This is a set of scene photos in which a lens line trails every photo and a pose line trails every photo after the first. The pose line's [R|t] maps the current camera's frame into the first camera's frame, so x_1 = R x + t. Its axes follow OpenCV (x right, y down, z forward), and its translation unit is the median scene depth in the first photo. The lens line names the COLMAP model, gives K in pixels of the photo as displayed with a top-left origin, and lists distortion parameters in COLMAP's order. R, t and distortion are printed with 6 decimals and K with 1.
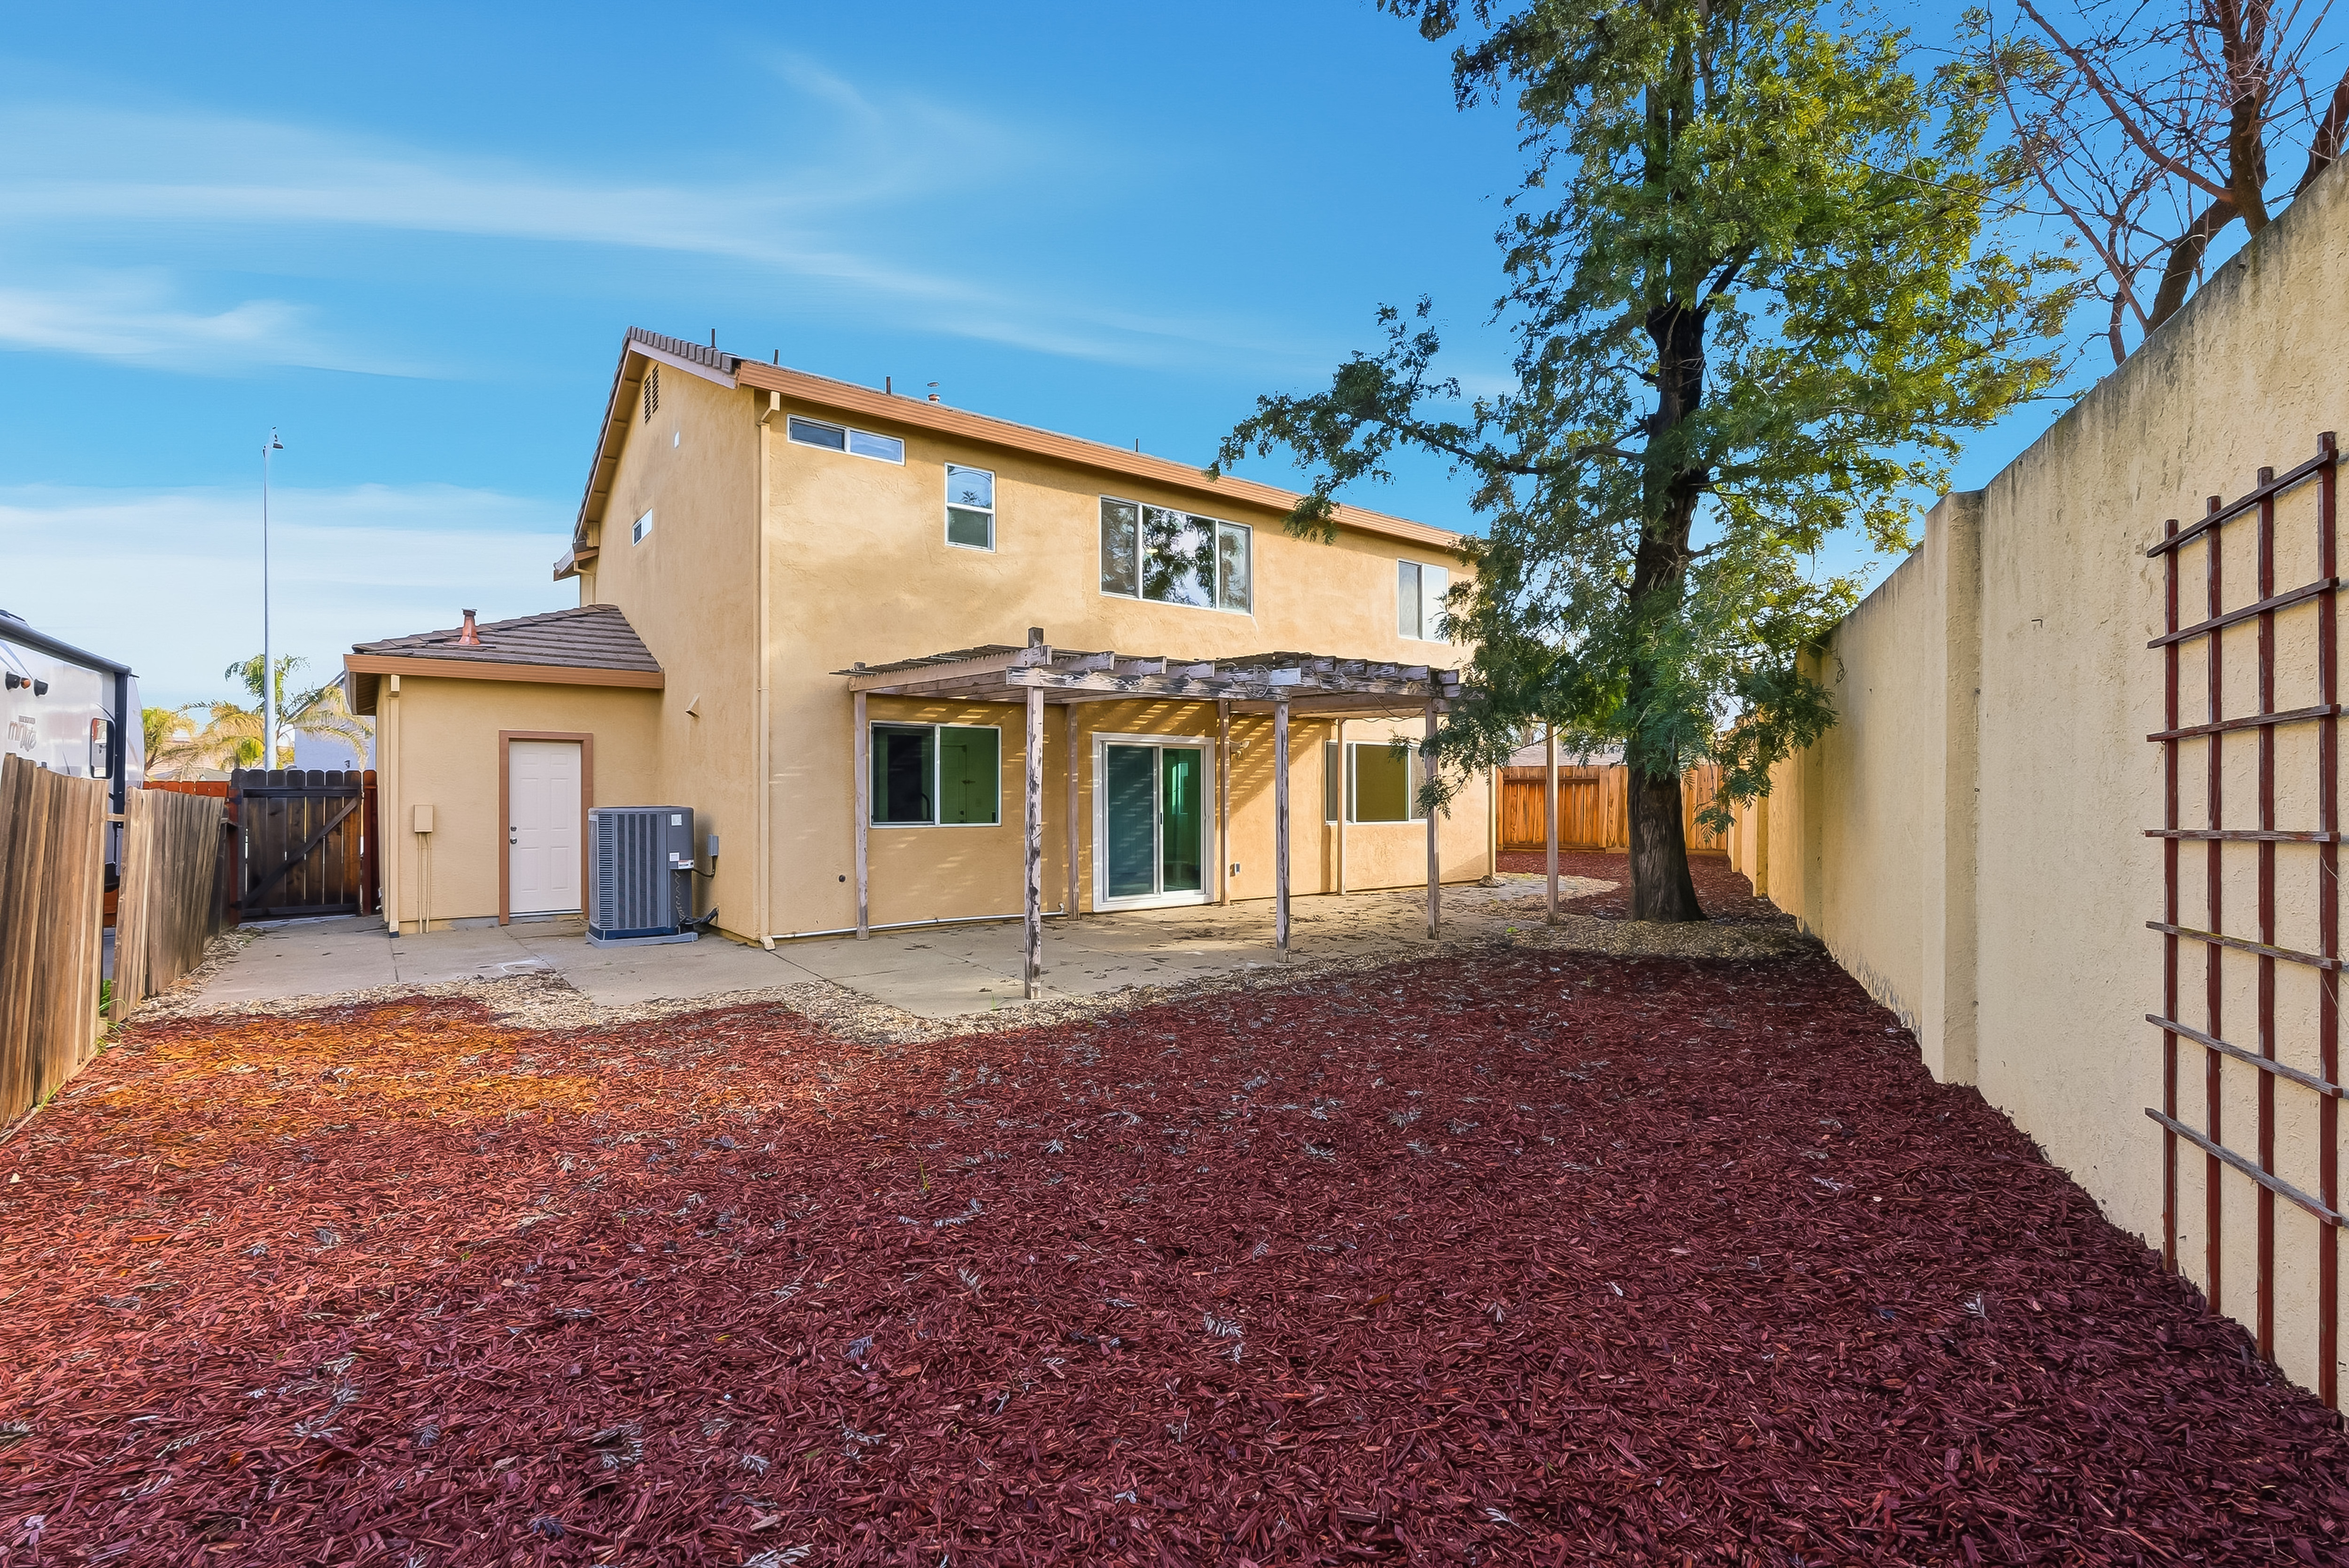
lens RADIAL K [[1041.7, 0, 1174.8], [0, 1041.7, 780.3], [0, 0, 1]] dist [-0.003460, 0.000956]
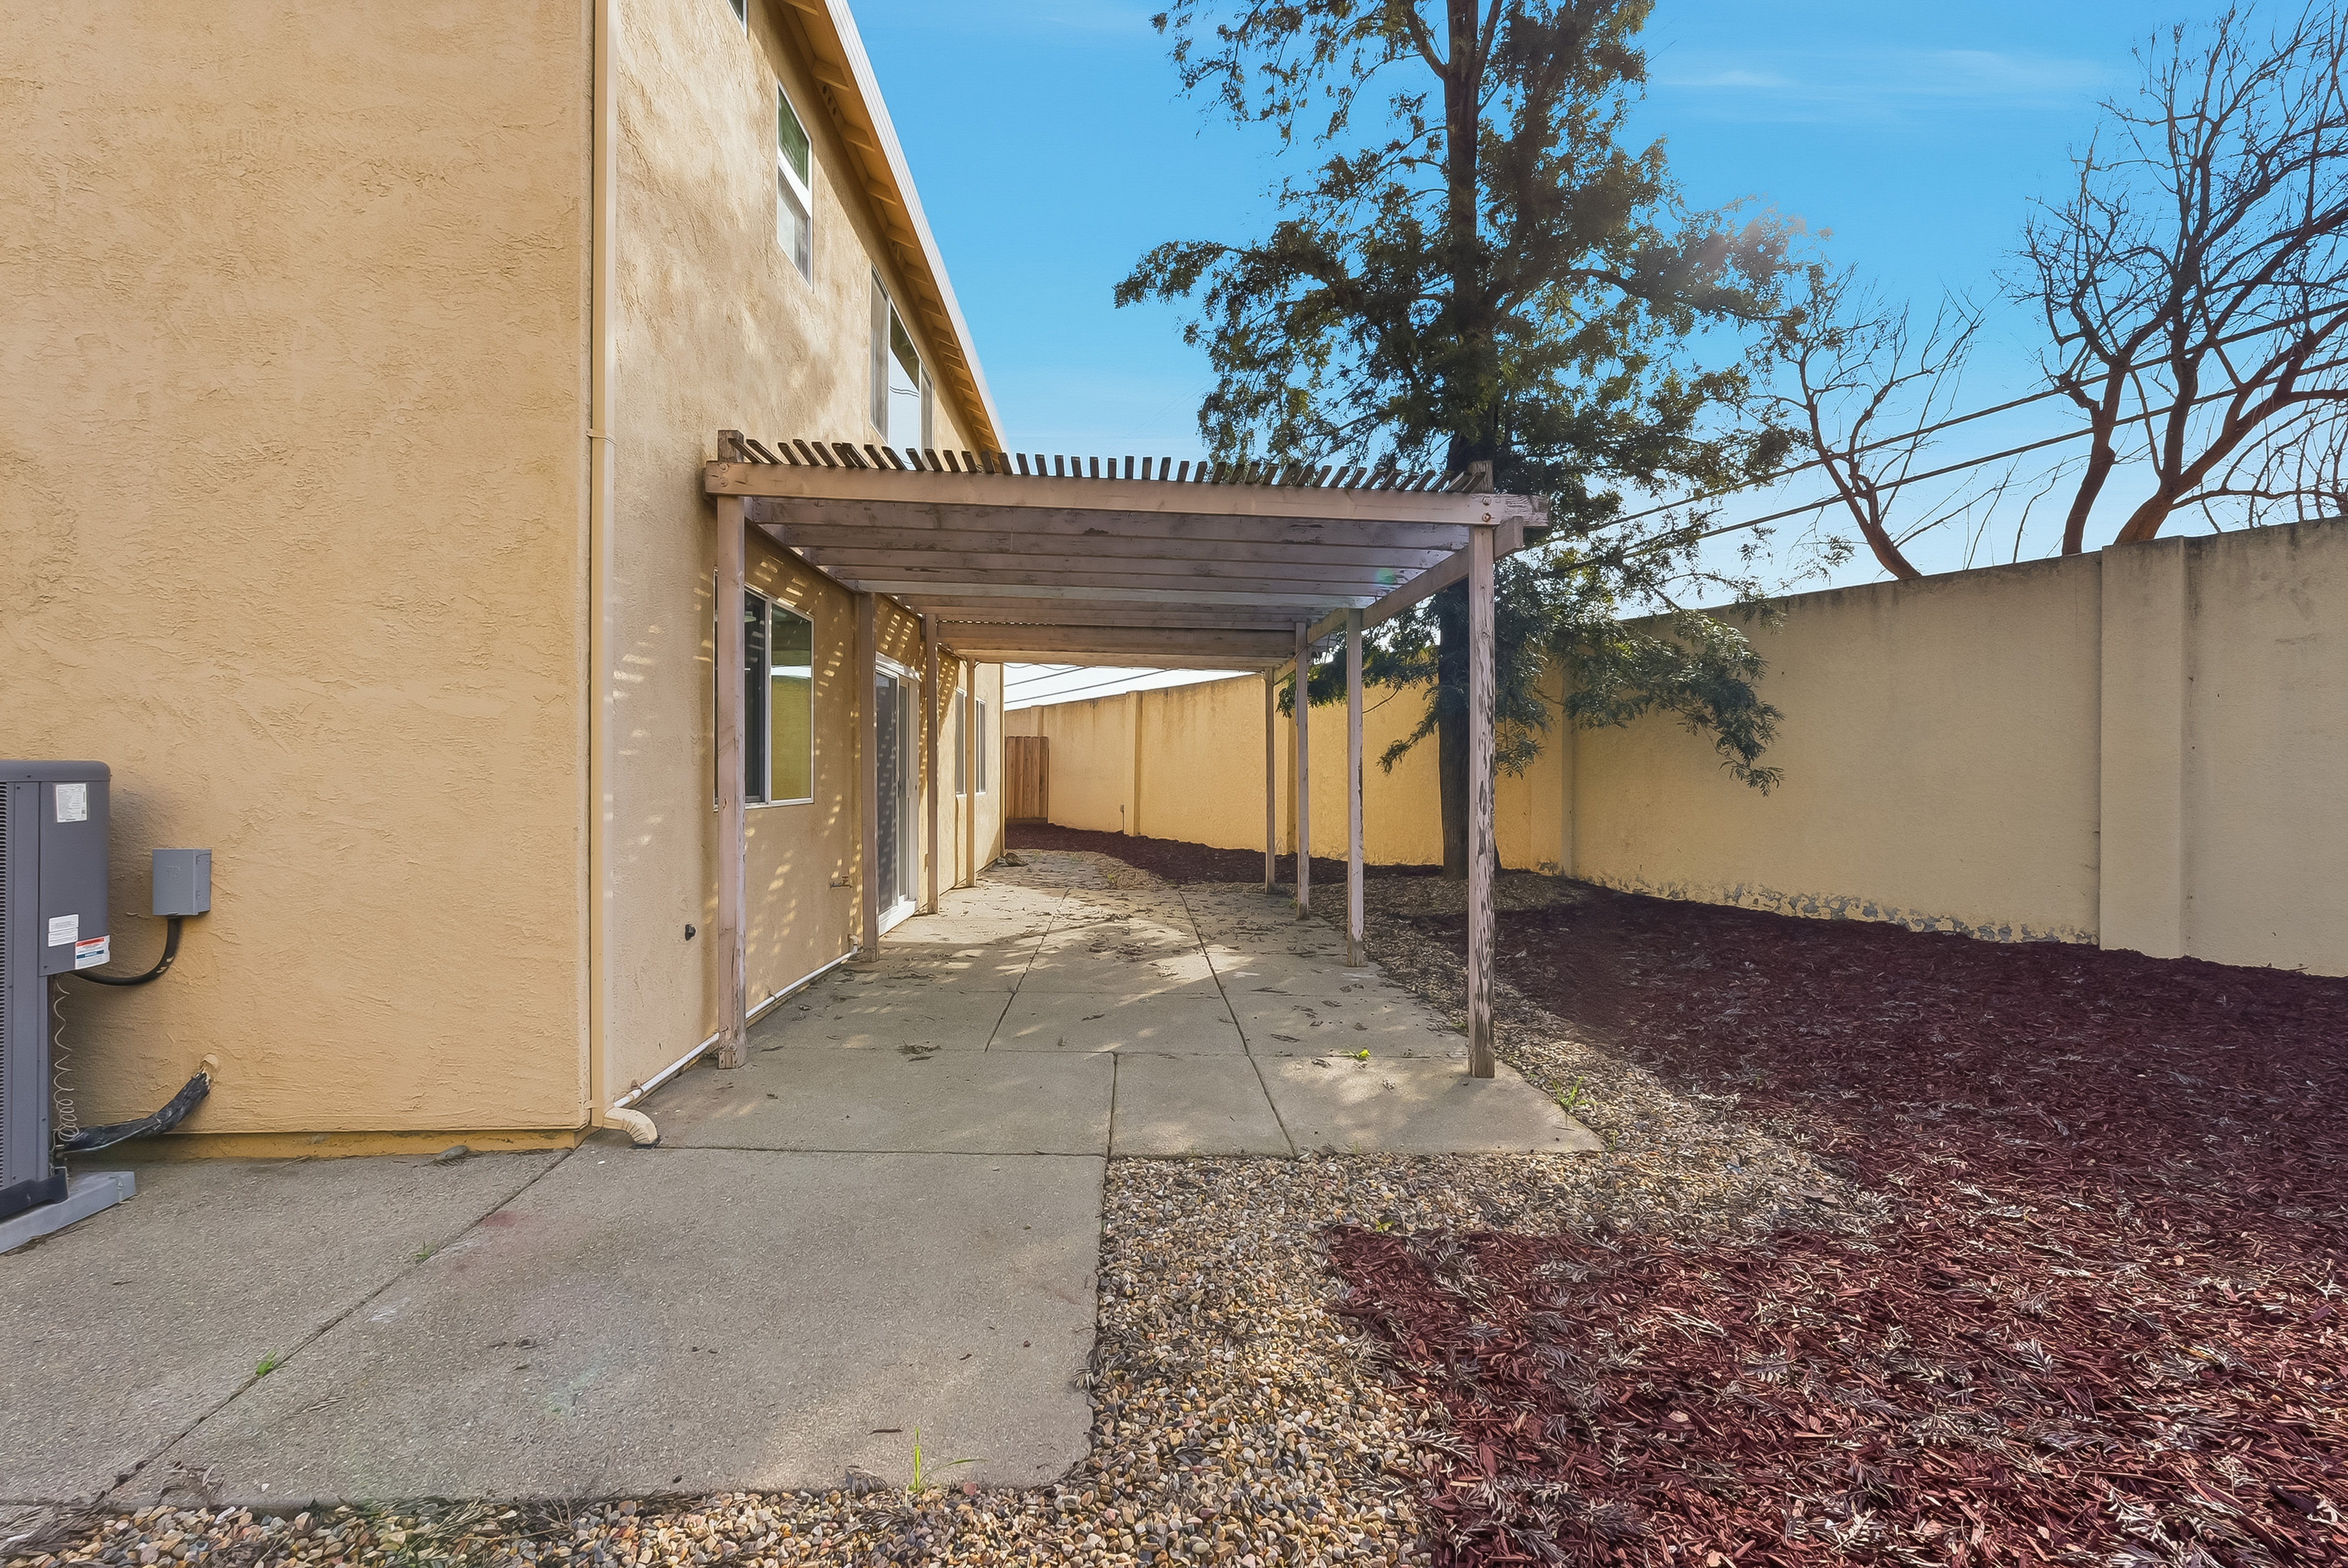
lens RADIAL K [[1041.1, 0, 1174.3], [0, 1041.1, 780.3], [0, 0, 1]] dist [-0.003460, 0.000956]
pose [[0.583665, -0.003250, 0.811988, -0.534255], [-0.011297, 0.999863, 0.012123, 0.025006], [-0.811916, -0.016249, 0.583549, 0.581100]]
